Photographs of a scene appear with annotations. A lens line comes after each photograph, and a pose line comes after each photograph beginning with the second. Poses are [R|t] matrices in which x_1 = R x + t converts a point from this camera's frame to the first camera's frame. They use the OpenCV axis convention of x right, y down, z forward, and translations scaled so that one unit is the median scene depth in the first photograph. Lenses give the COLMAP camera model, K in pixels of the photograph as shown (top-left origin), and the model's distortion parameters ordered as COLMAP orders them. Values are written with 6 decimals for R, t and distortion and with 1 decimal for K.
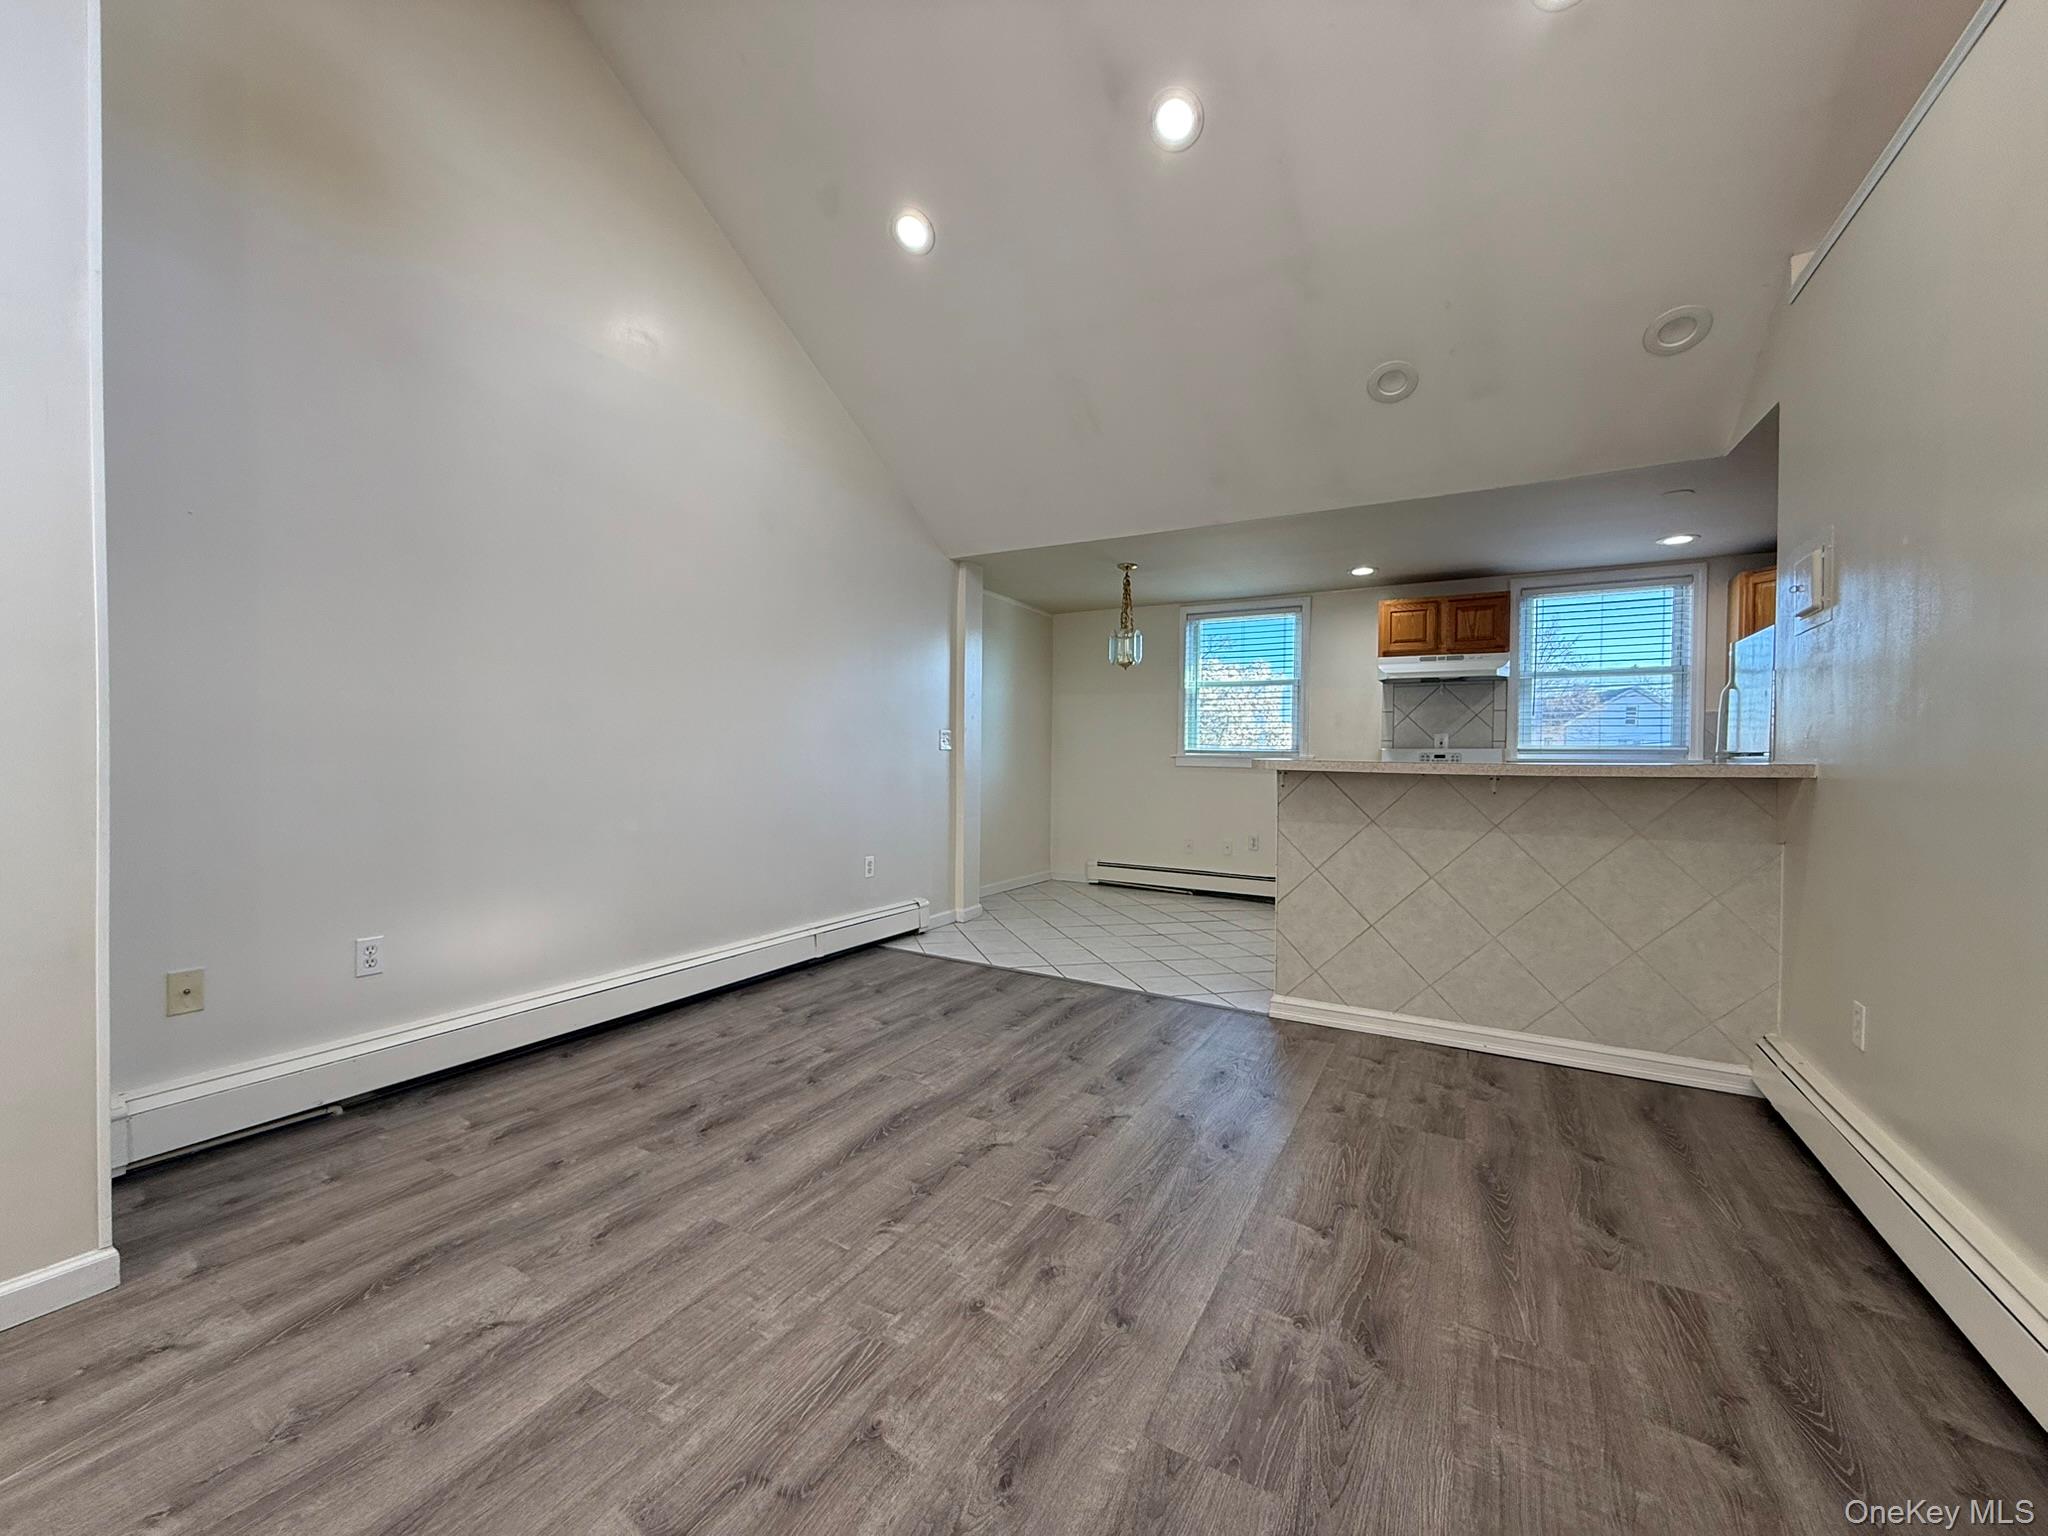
lens RADIAL K [[810.2, 0, 1018.8], [0, 810.2, 774.0], [0, 0, 1]] dist [-0.000340, -0.000025]
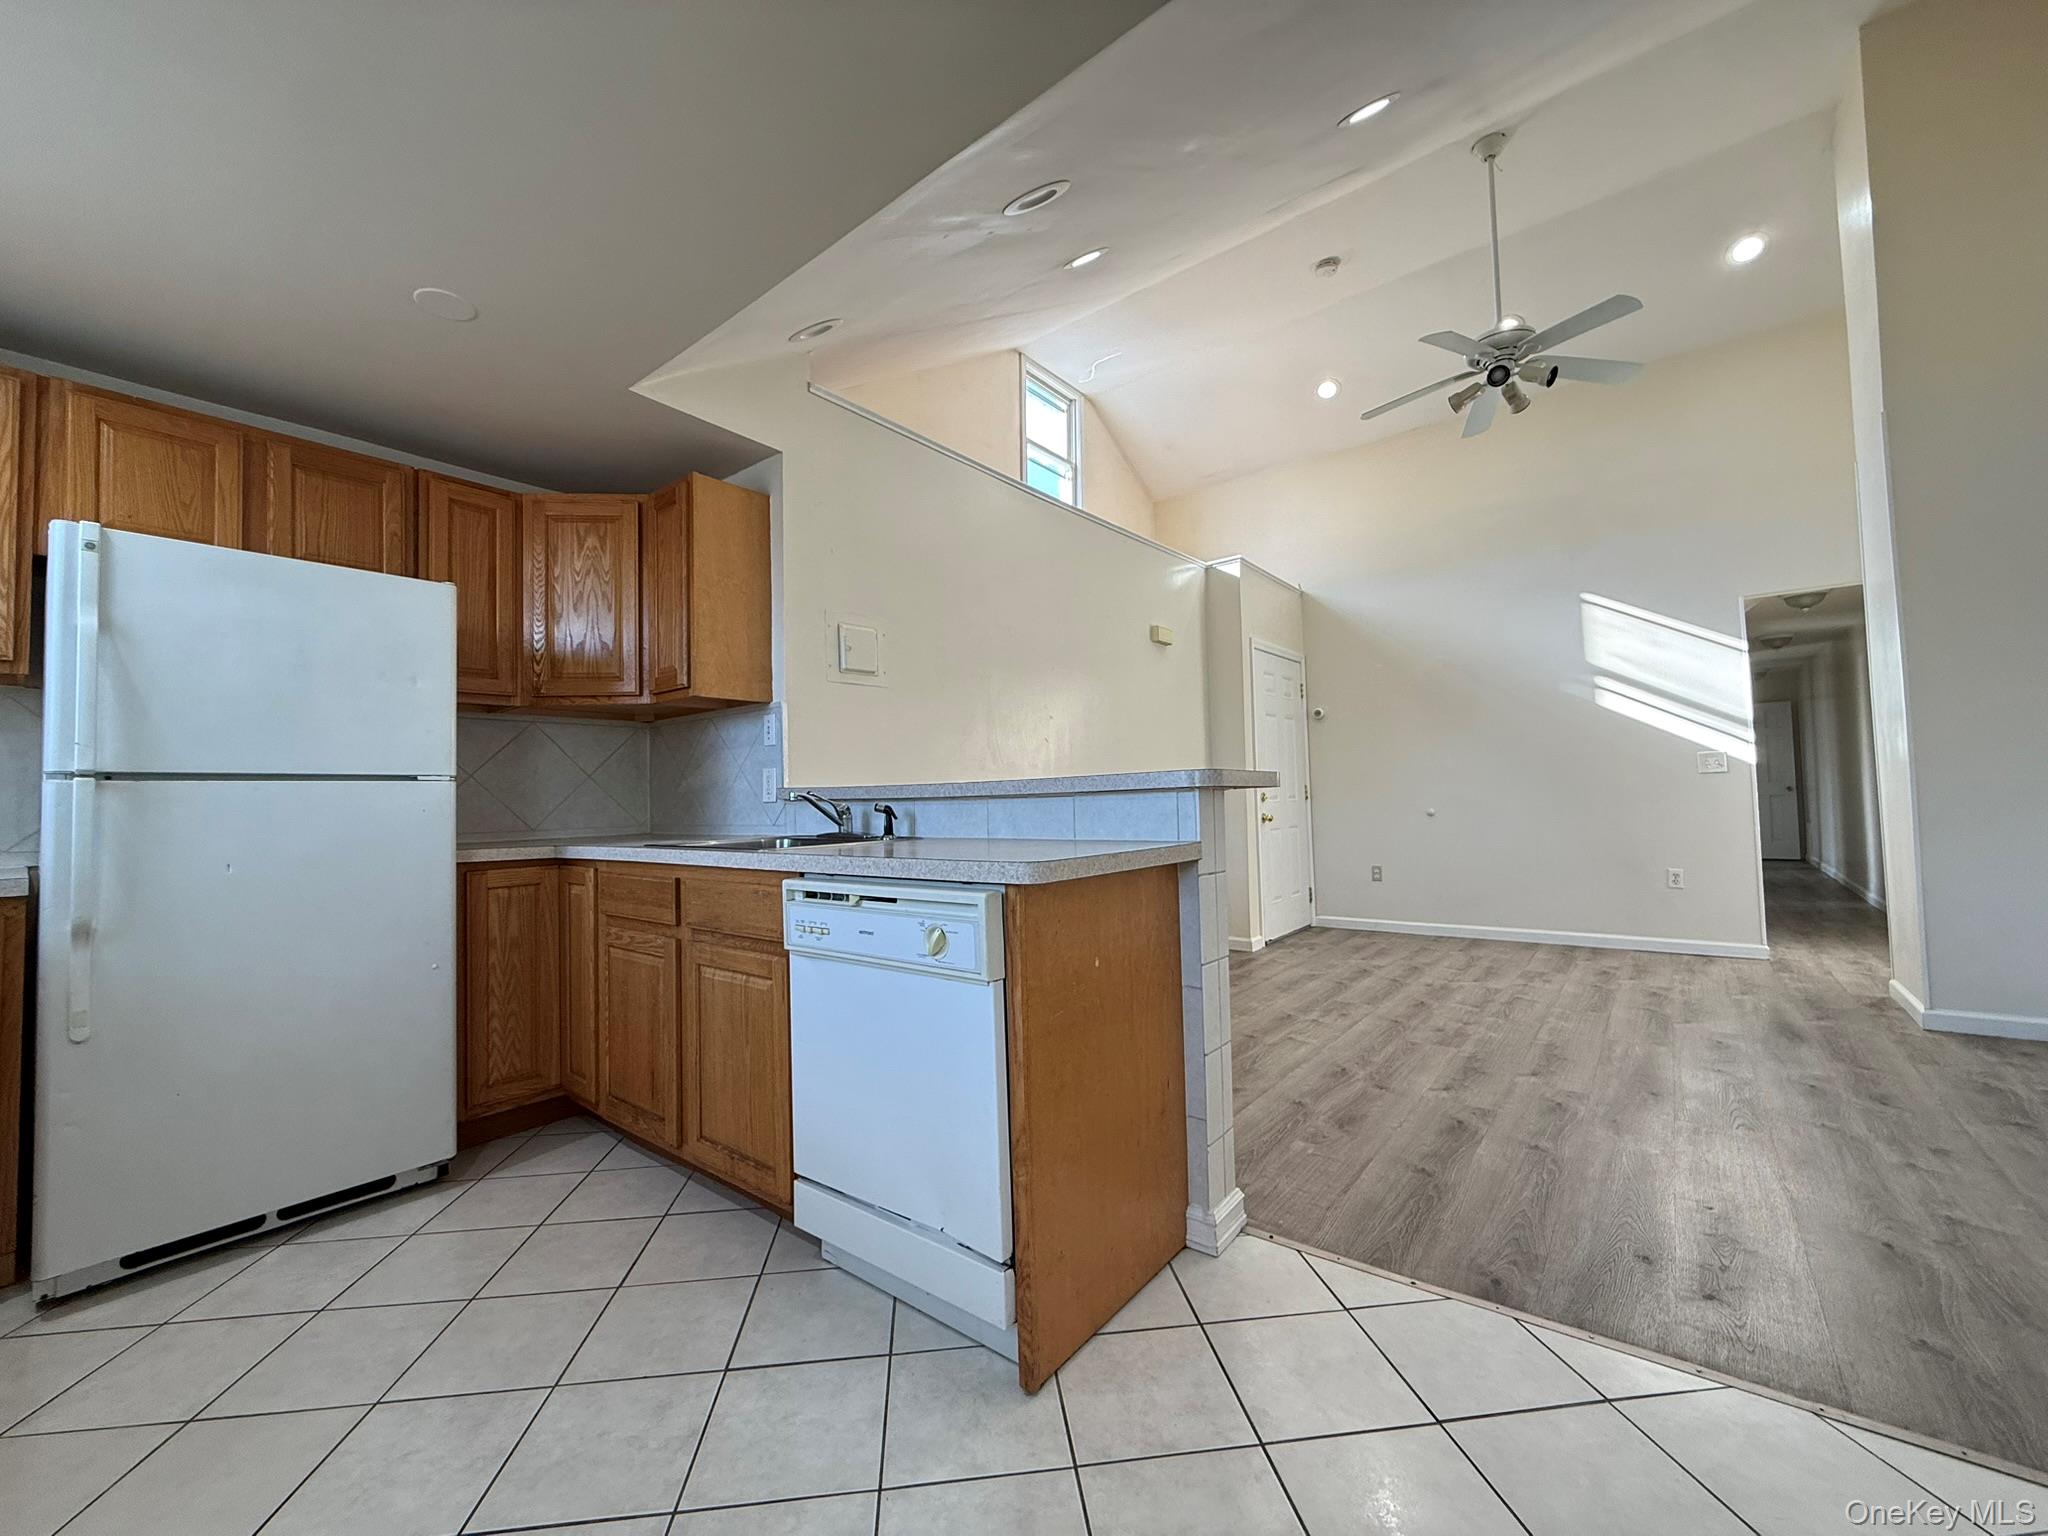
lens RADIAL K [[810.2, 0, 1018.9], [0, 810.2, 768.5], [0, 0, 1]] dist [-0.000340, -0.000025]
pose [[-0.986745, 0.019772, 0.161071, 0.458868], [0.017588, 0.999733, -0.014974, -0.017666], [-0.161324, -0.011943, -0.986829, 1.979292]]
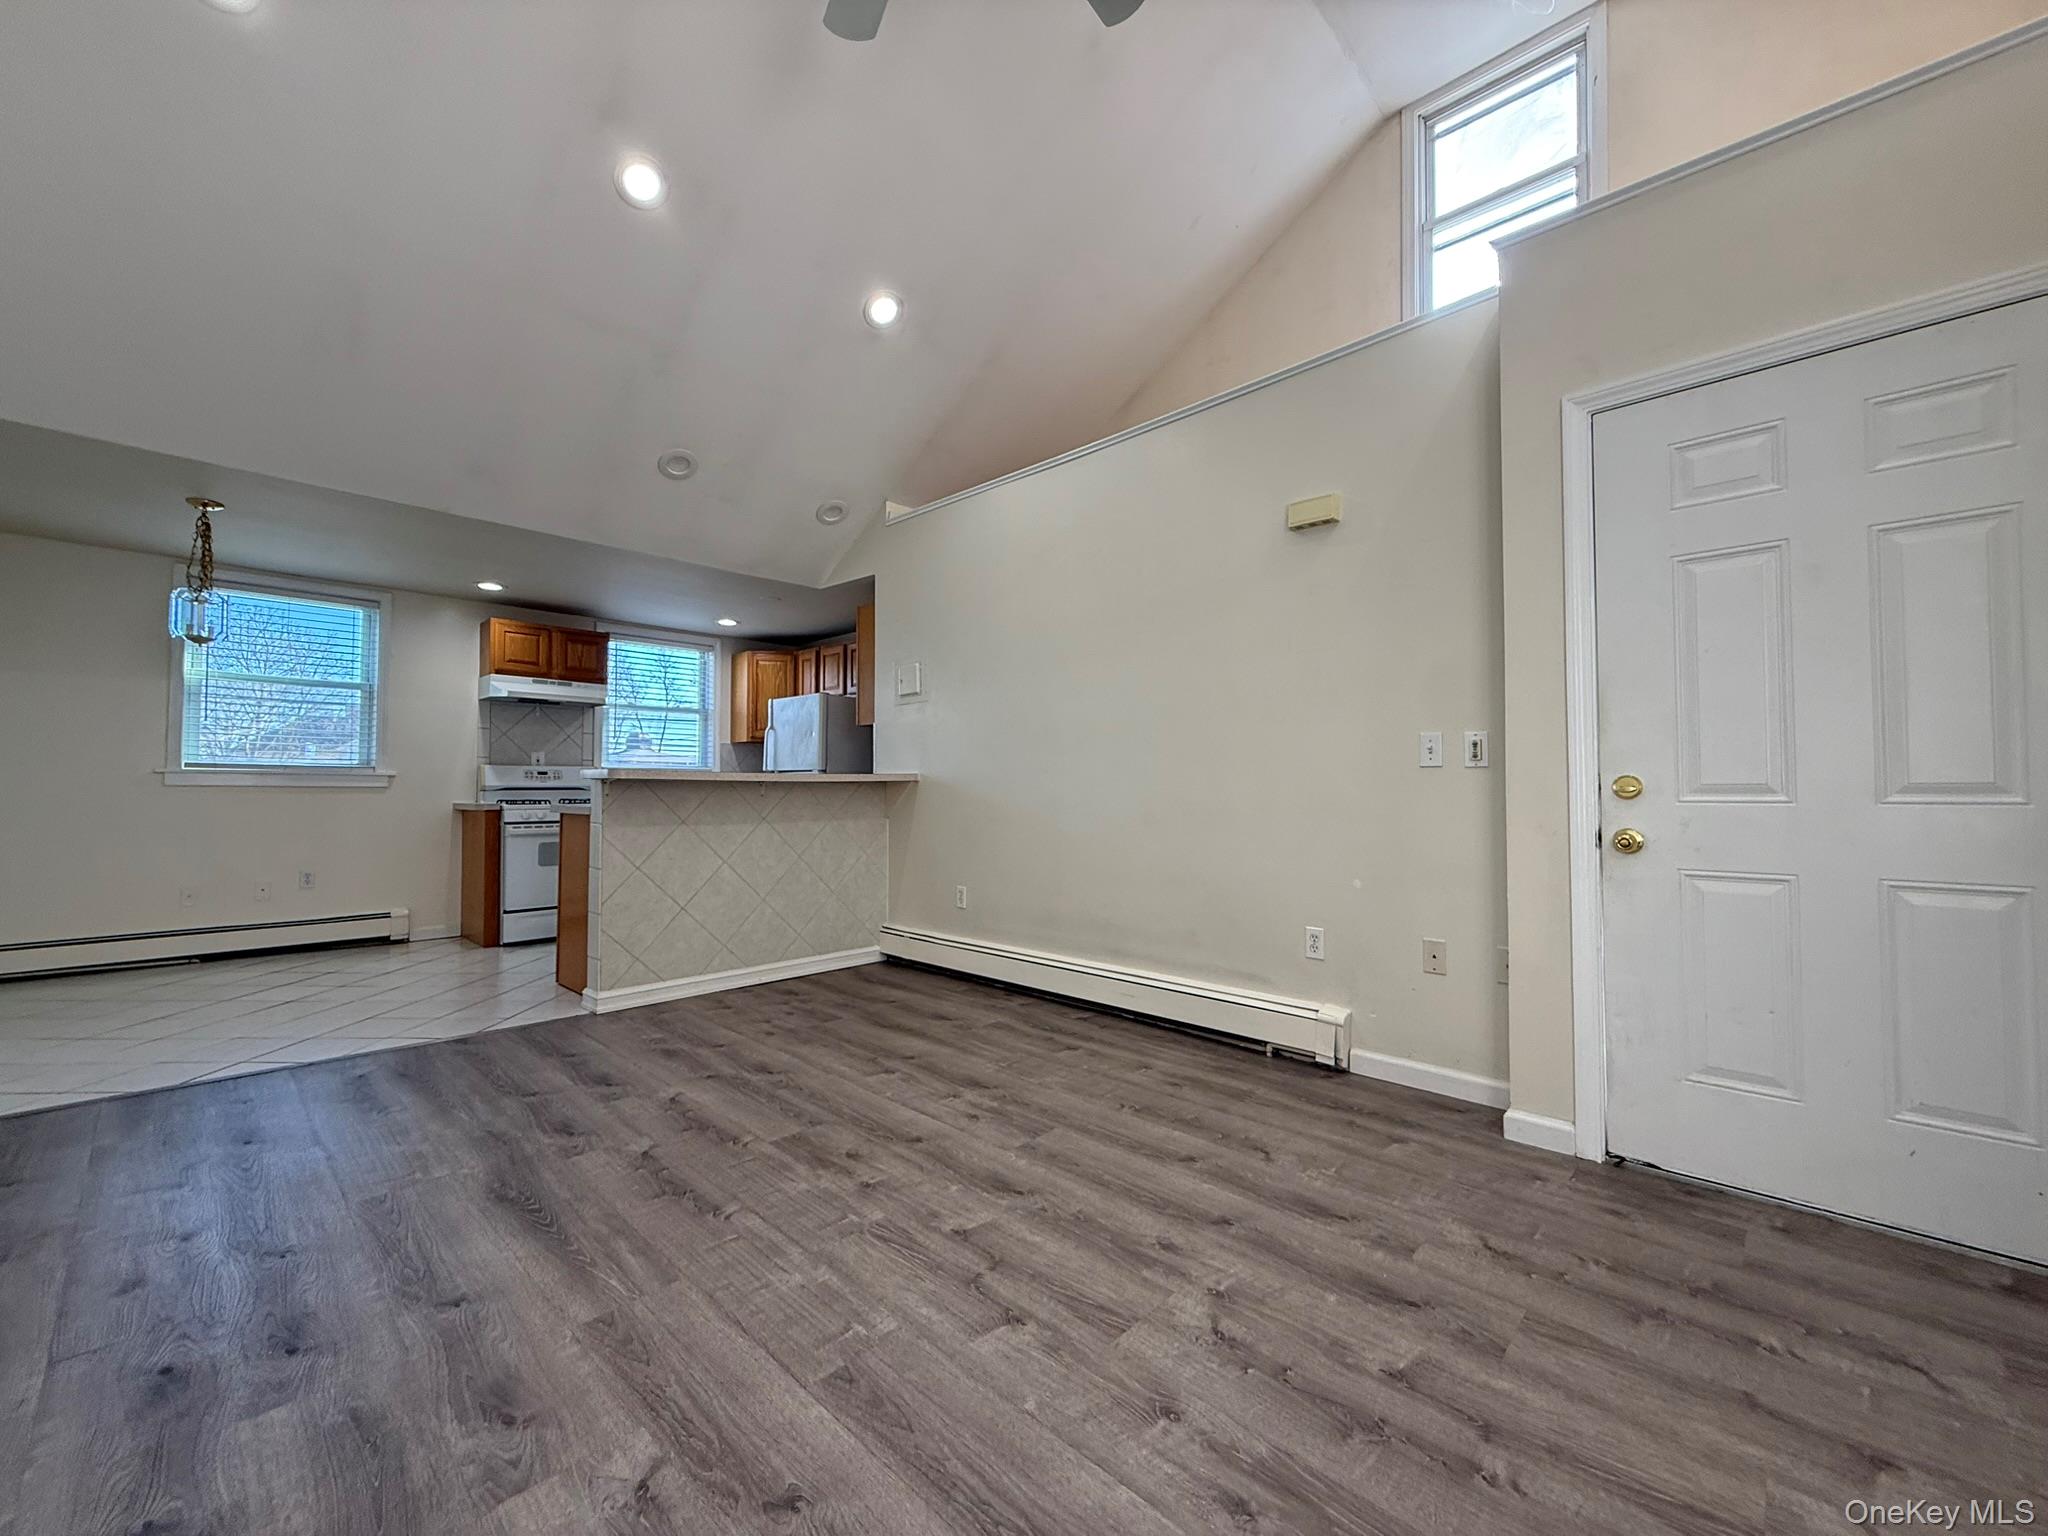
lens RADIAL K [[810.2, 0, 1017.7], [0, 810.2, 768.9], [0, 0, 1]] dist [-0.000340, -0.000025]
pose [[0.244938, 0.013054, 0.969451, -0.724361], [0.024729, 0.999500, -0.019706, 0.018434], [-0.969223, 0.028801, 0.244493, 0.253482]]
